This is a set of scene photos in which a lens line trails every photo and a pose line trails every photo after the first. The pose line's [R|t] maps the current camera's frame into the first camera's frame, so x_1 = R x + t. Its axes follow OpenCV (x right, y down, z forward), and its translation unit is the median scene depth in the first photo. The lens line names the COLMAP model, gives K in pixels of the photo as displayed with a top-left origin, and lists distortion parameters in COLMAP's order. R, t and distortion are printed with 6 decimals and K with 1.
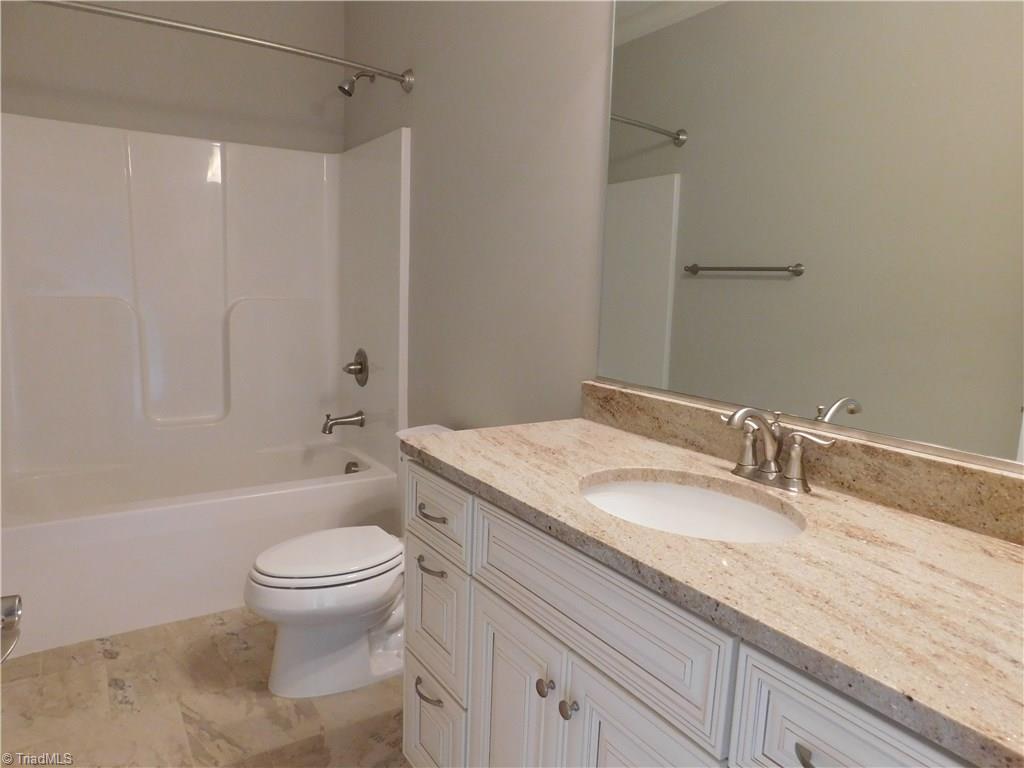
lens RADIAL K [[674.2, 0, 510.7], [0, 674.2, 385.1], [0, 0, 1]] dist [-0.007895, 0.004692]
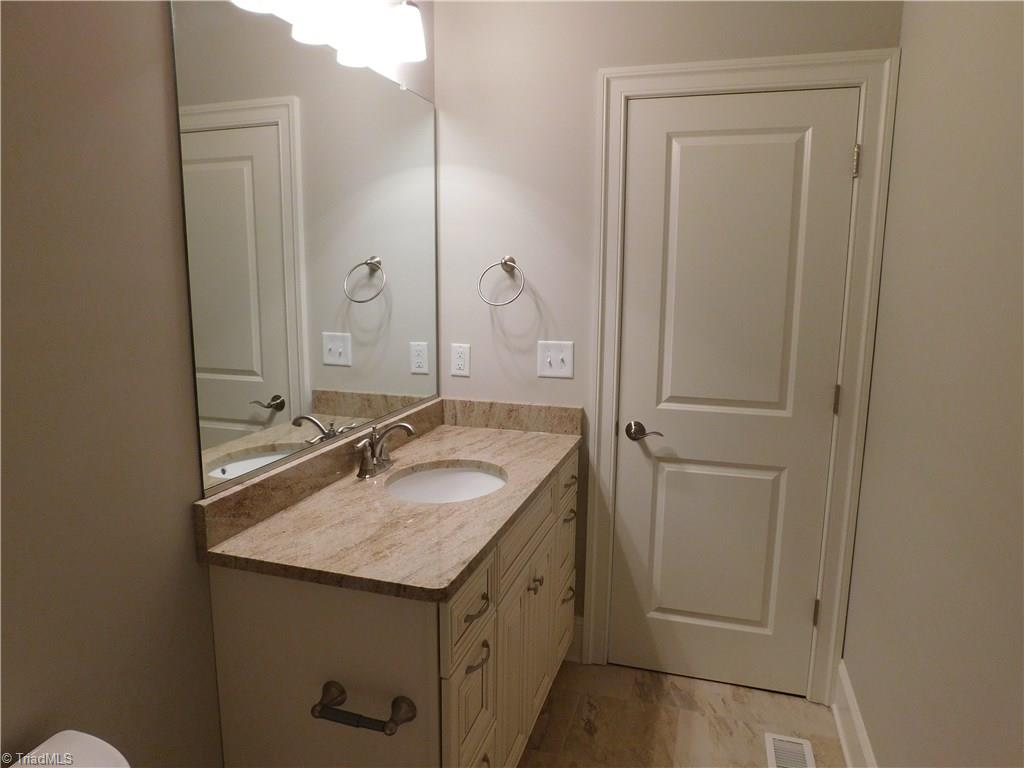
lens RADIAL K [[674.2, 0, 505.4], [0, 674.2, 362.4], [0, 0, 1]] dist [-0.007895, 0.004692]
pose [[-0.626319, -0.146054, 0.765763, -0.881697], [0.084259, 0.963855, 0.252752, -0.428187], [-0.775000, 0.222826, -0.591375, 1.506401]]
